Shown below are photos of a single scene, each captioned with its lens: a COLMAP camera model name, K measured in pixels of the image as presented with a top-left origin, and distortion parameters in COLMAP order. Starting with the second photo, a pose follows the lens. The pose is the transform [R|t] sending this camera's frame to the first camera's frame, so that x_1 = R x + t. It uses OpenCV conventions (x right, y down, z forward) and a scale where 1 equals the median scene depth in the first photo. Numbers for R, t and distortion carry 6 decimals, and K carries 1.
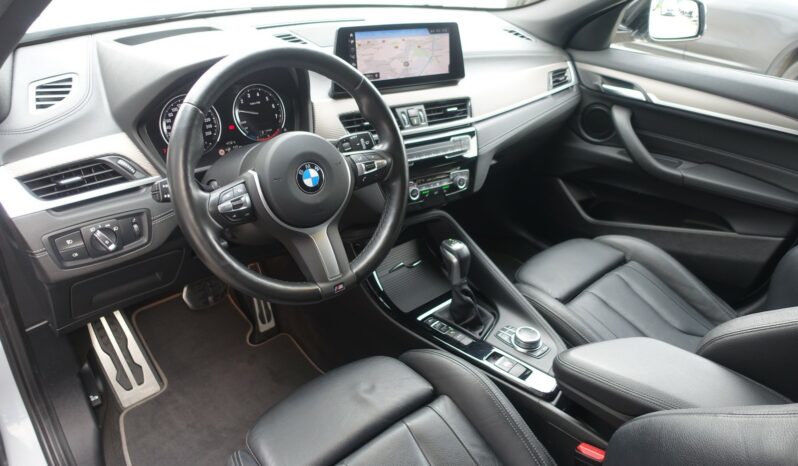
lens RADIAL K [[525.1, 0, 384.2], [0, 525.1, 232.3], [0, 0, 1]] dist [0.001311, -0.000729]
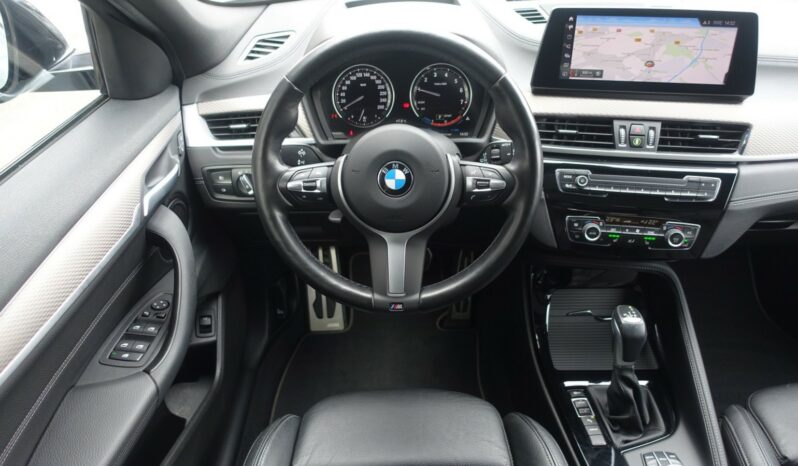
lens RADIAL K [[545.7, 0, 399.0], [0, 545.7, 233.0], [0, 0, 1]] dist [-0.003735, 0.004040]
pose [[0.755290, 0.318540, -0.572773, 0.299701], [-0.285277, 0.946594, 0.150253, -0.112460], [0.590046, 0.049915, 0.805825, 0.188746]]
